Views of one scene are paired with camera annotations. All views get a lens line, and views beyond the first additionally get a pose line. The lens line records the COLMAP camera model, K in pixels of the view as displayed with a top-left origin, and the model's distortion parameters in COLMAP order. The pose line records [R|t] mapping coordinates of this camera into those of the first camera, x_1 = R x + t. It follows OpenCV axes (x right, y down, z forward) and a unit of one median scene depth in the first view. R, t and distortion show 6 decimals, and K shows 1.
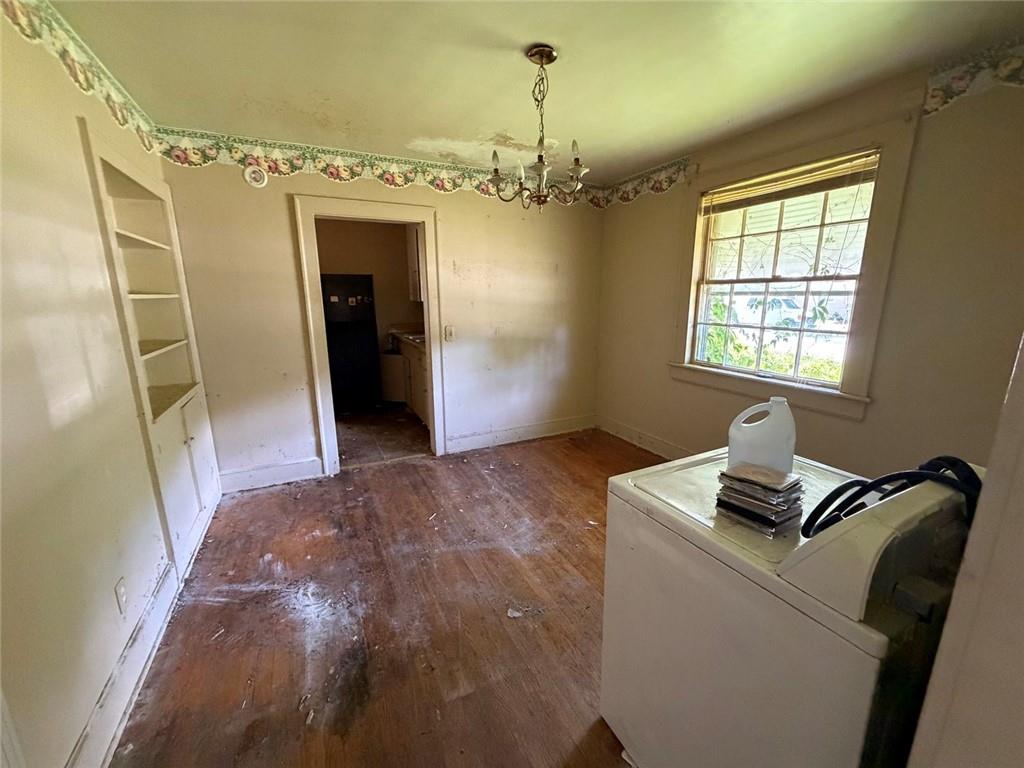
lens RADIAL K [[414.1, 0, 513.1], [0, 414.1, 384.8], [0, 0, 1]] dist [0.000171, 0.000464]
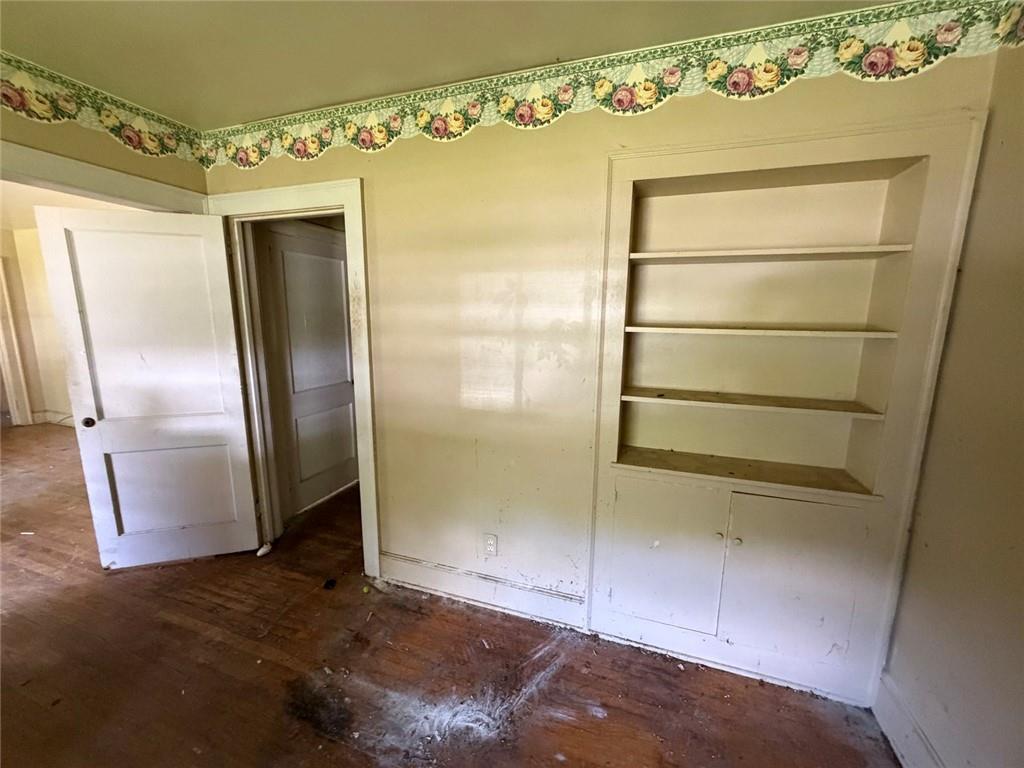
lens RADIAL K [[414.1, 0, 511.4], [0, 414.1, 388.7], [0, 0, 1]] dist [0.000171, 0.000464]
pose [[-0.717014, 0.123384, -0.686051, -0.112022], [-0.158286, 0.929679, 0.332630, -0.337538], [0.678849, 0.347093, -0.647063, 1.411661]]
